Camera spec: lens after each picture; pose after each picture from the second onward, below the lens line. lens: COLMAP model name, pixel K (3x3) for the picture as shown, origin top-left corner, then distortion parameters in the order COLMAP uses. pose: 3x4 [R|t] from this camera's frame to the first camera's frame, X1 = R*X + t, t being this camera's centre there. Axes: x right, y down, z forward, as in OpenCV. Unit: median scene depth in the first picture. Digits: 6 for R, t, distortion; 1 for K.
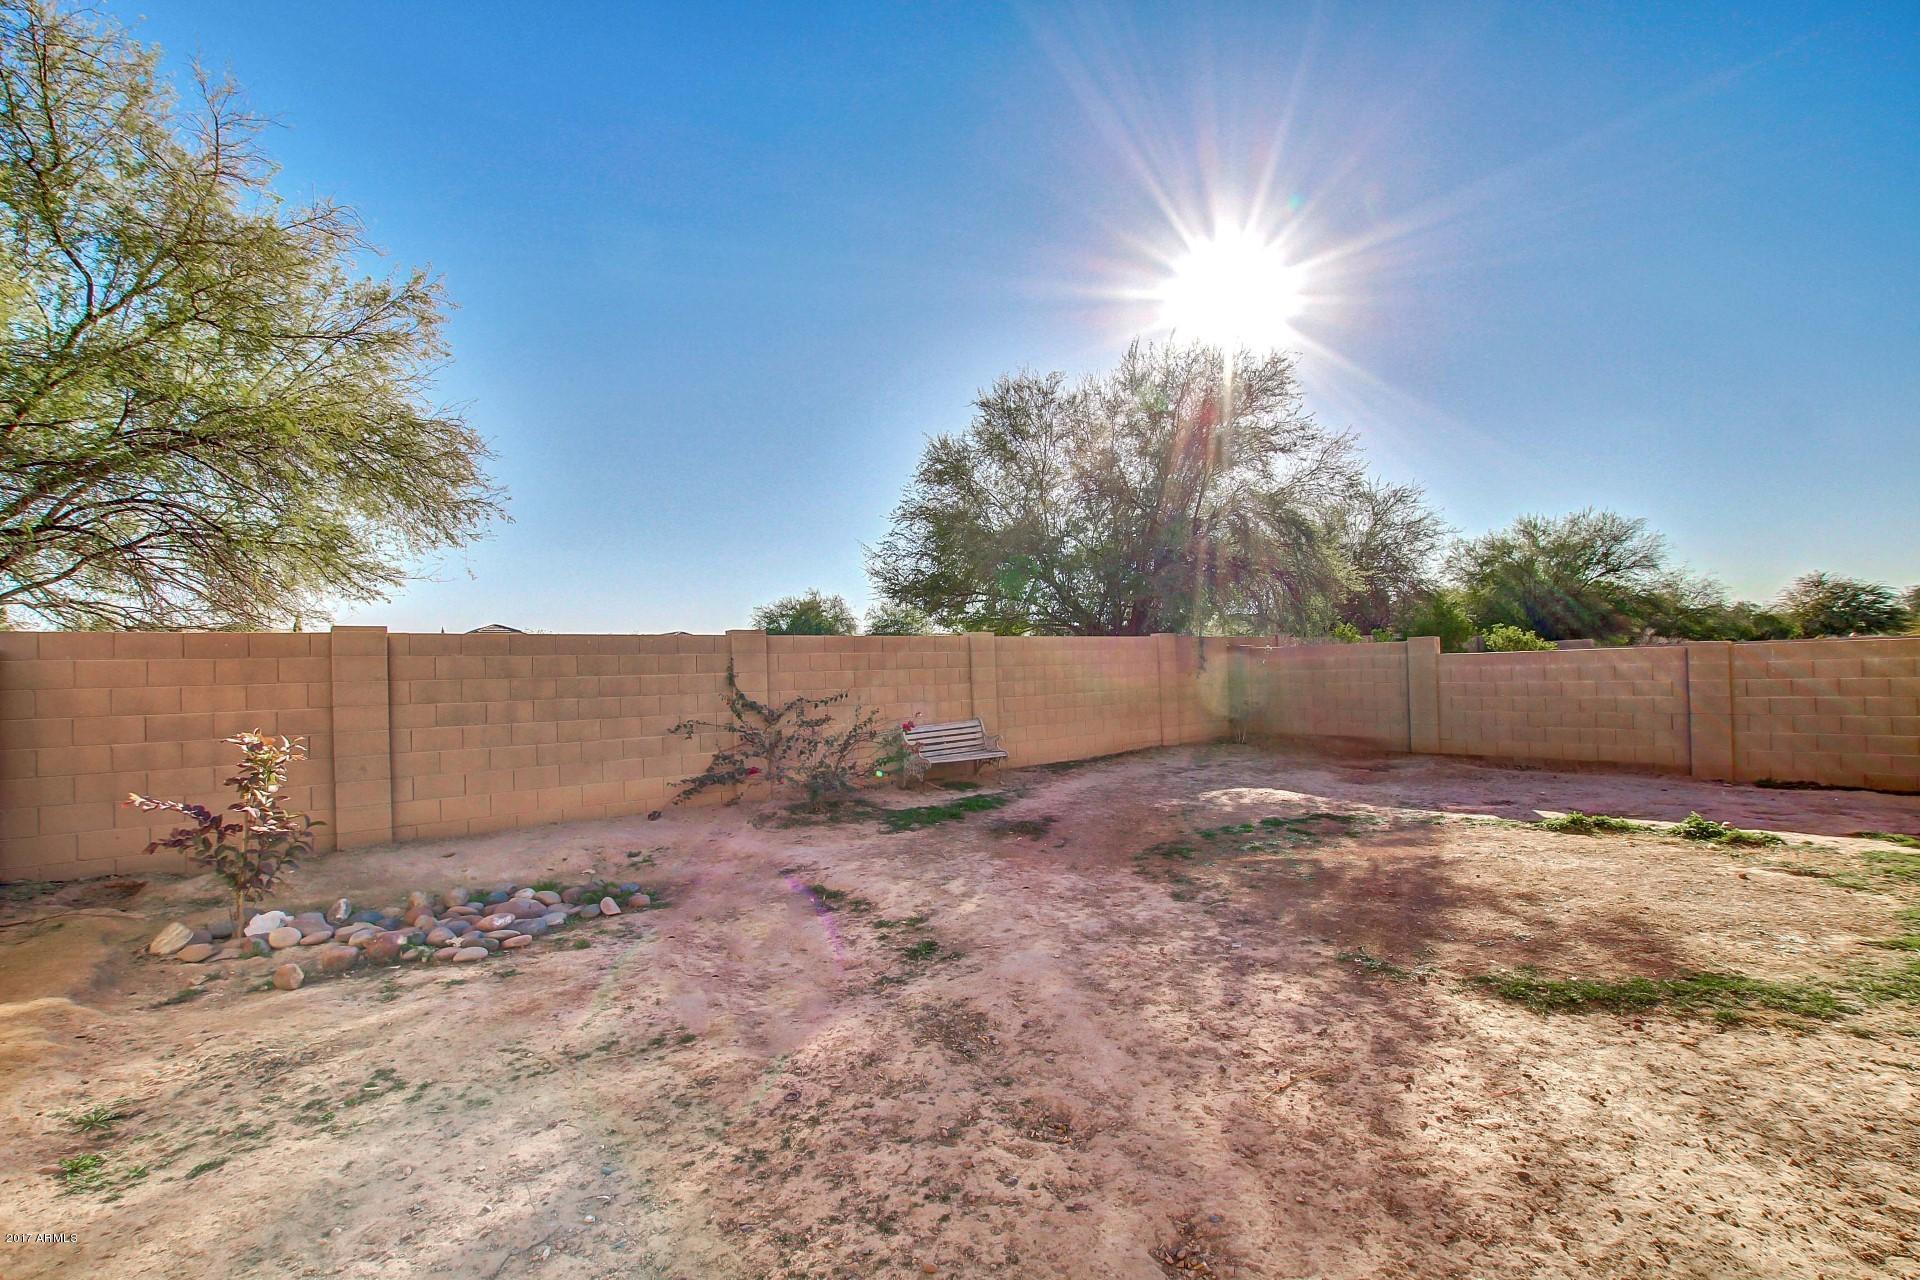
lens RADIAL K [[883.0, 0, 961.0], [0, 883.0, 647.8], [0, 0, 1]] dist [-0.020226, 0.000119]
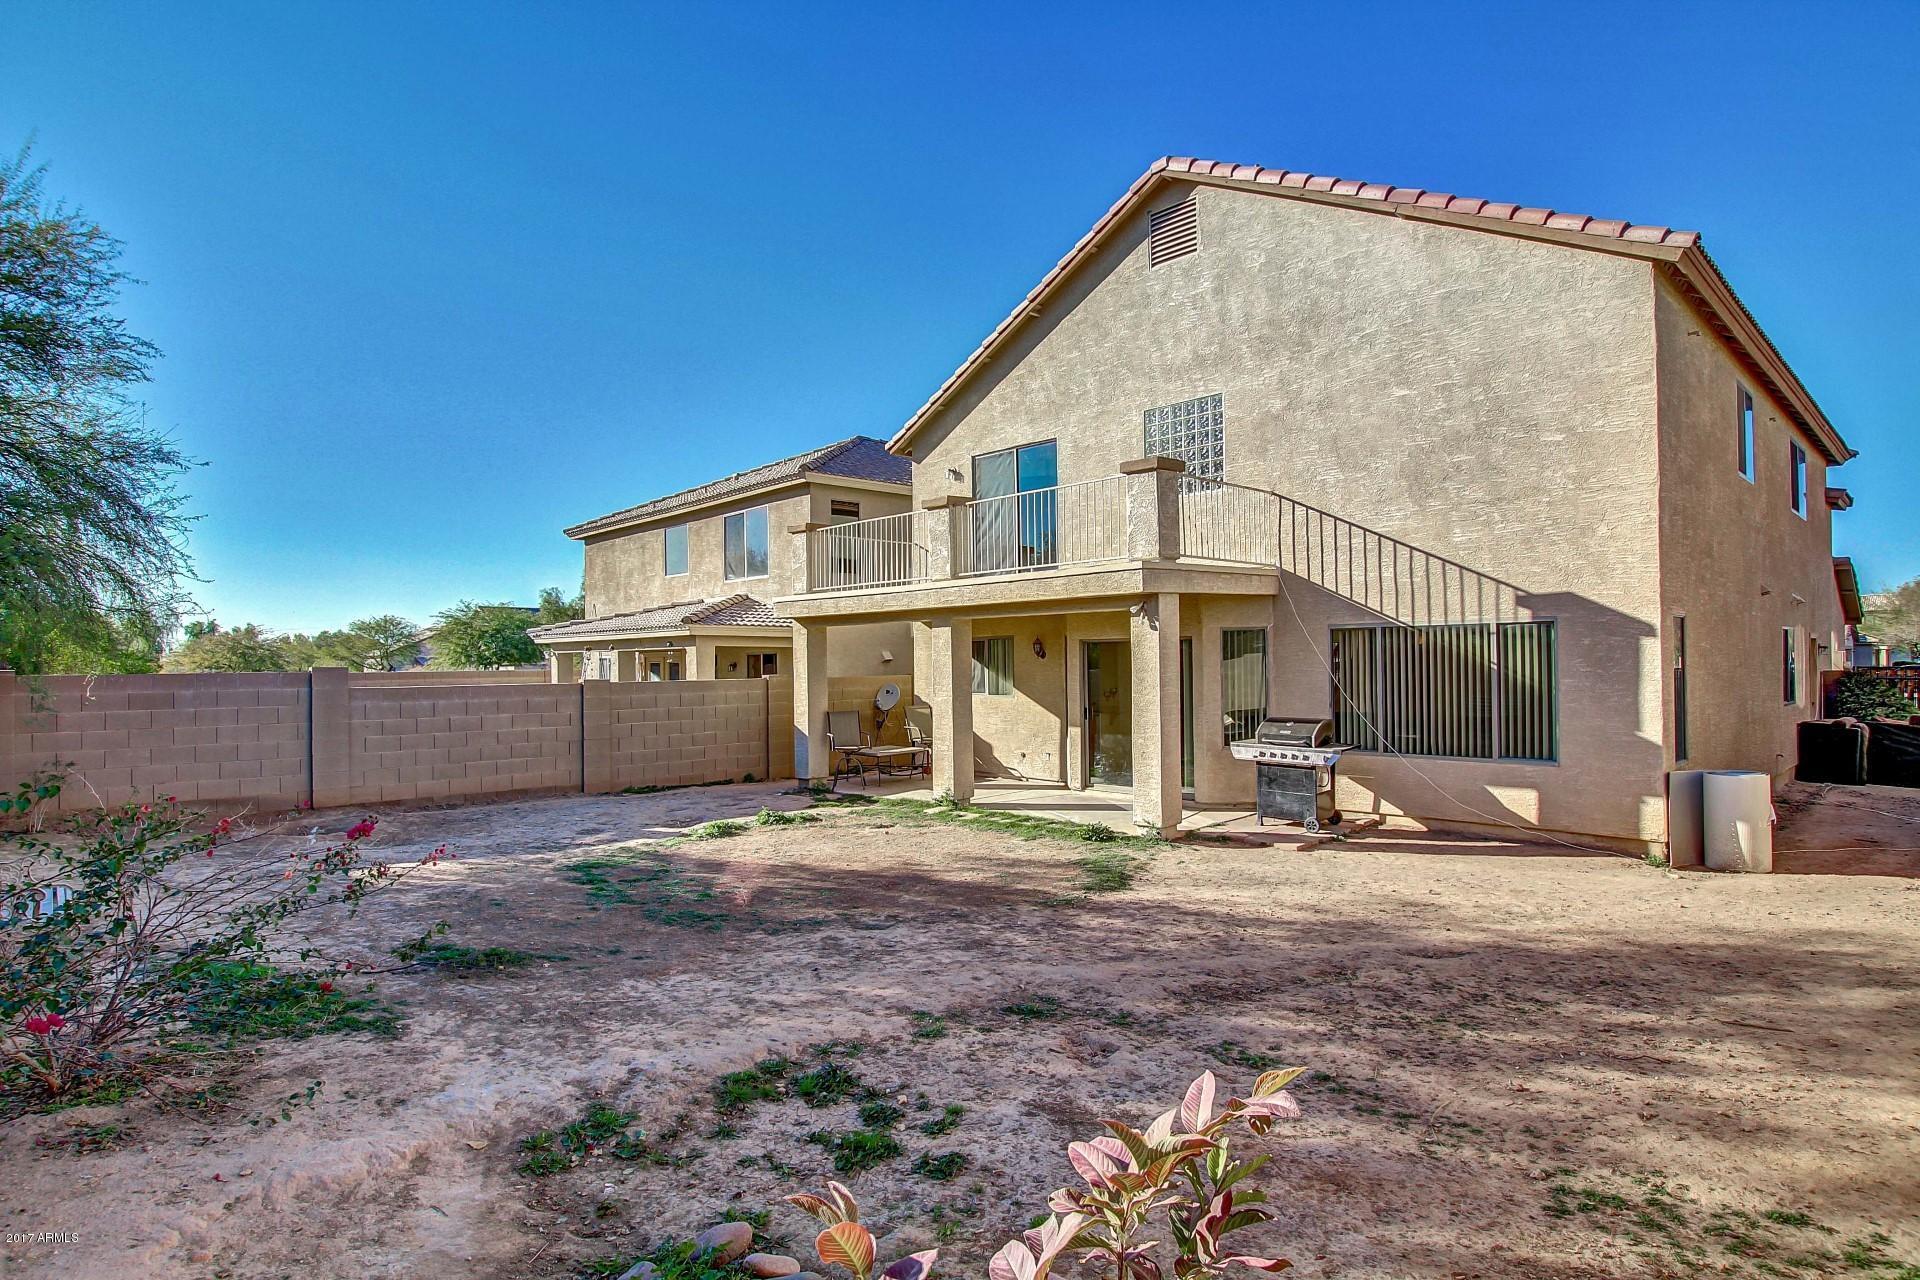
lens RADIAL K [[997.5, 0, 1000.3], [0, 997.5, 653.5], [0, 0, 1]] dist [-0.019563, -0.000700]
pose [[-0.087085, 0.041968, 0.995317, -1.225463], [-0.017581, 0.998892, -0.043657, 0.019124], [-0.996046, -0.021300, -0.086250, 1.271038]]
